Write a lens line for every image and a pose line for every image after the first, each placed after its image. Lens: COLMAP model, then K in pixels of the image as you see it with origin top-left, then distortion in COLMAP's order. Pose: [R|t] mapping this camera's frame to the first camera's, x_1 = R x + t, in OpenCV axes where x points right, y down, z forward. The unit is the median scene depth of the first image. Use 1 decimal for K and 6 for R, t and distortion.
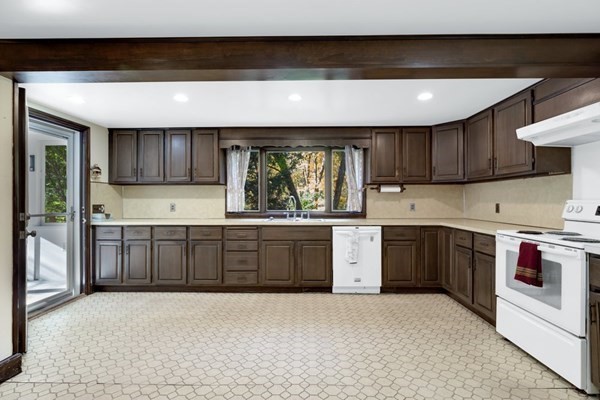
lens RADIAL K [[280.5, 0, 301.9], [0, 280.5, 197.8], [0, 0, 1]] dist [-0.003753, -0.000180]
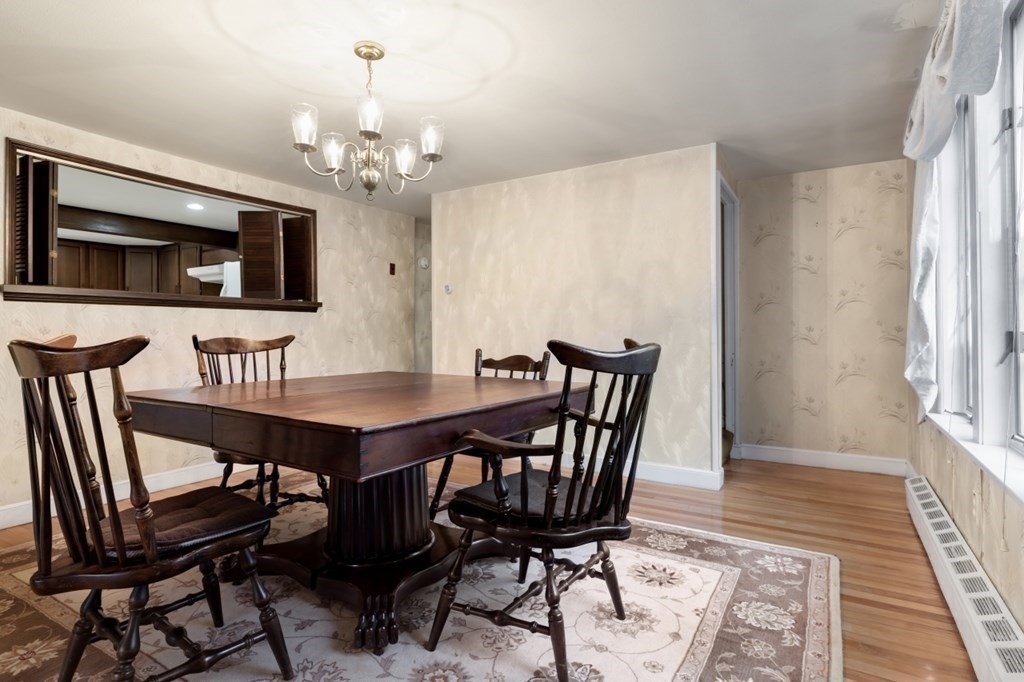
lens RADIAL K [[512.2, 0, 514.2], [0, 512.2, 326.3], [0, 0, 1]] dist [-0.001944, -0.000475]
pose [[0.516622, 0.005523, 0.856196, -0.499588], [0.000209, 0.999978, -0.006577, 0.051801], [-0.856214, 0.003577, 0.516609, -1.490685]]
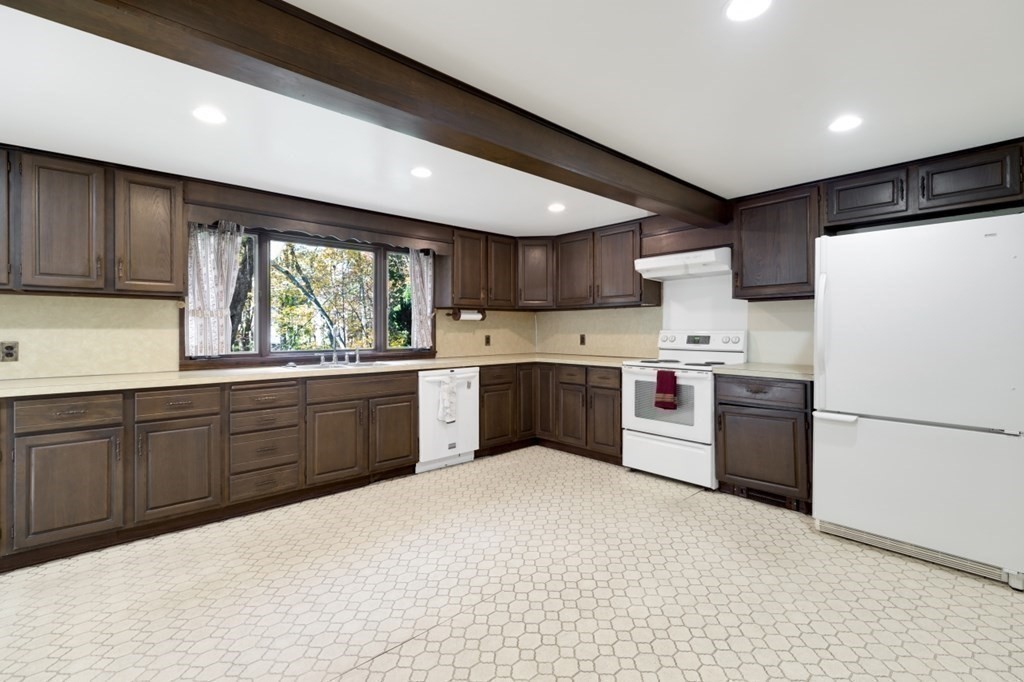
lens RADIAL K [[459.0, 0, 514.5], [0, 459.0, 327.8], [0, 0, 1]] dist [0.004859, 0.000047]
pose [[0.727754, 0.003038, 0.685832, -0.592974], [-0.003146, 0.999994, -0.001091, 0.000861], [-0.685831, -0.001363, 0.727760, 0.083567]]
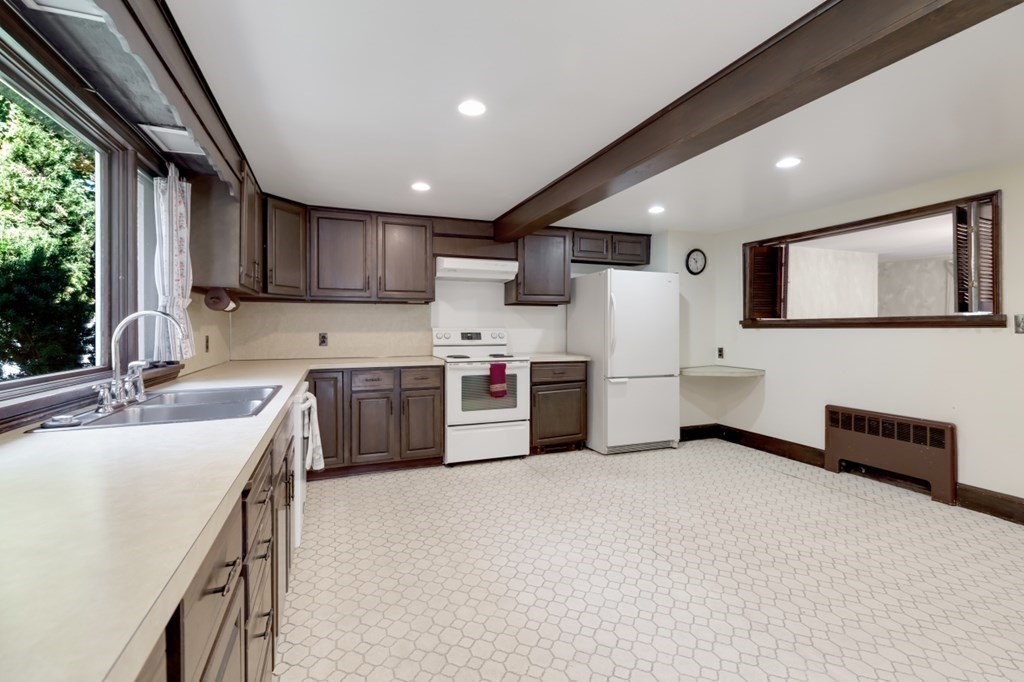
lens RADIAL K [[459.0, 0, 514.5], [0, 459.0, 327.8], [0, 0, 1]] dist [0.004859, 0.000047]
pose [[-0.382004, 0.003618, 0.924154, -0.757631], [-0.004750, 0.999971, -0.005879, 0.014214], [-0.924148, -0.006636, -0.381976, 1.223186]]
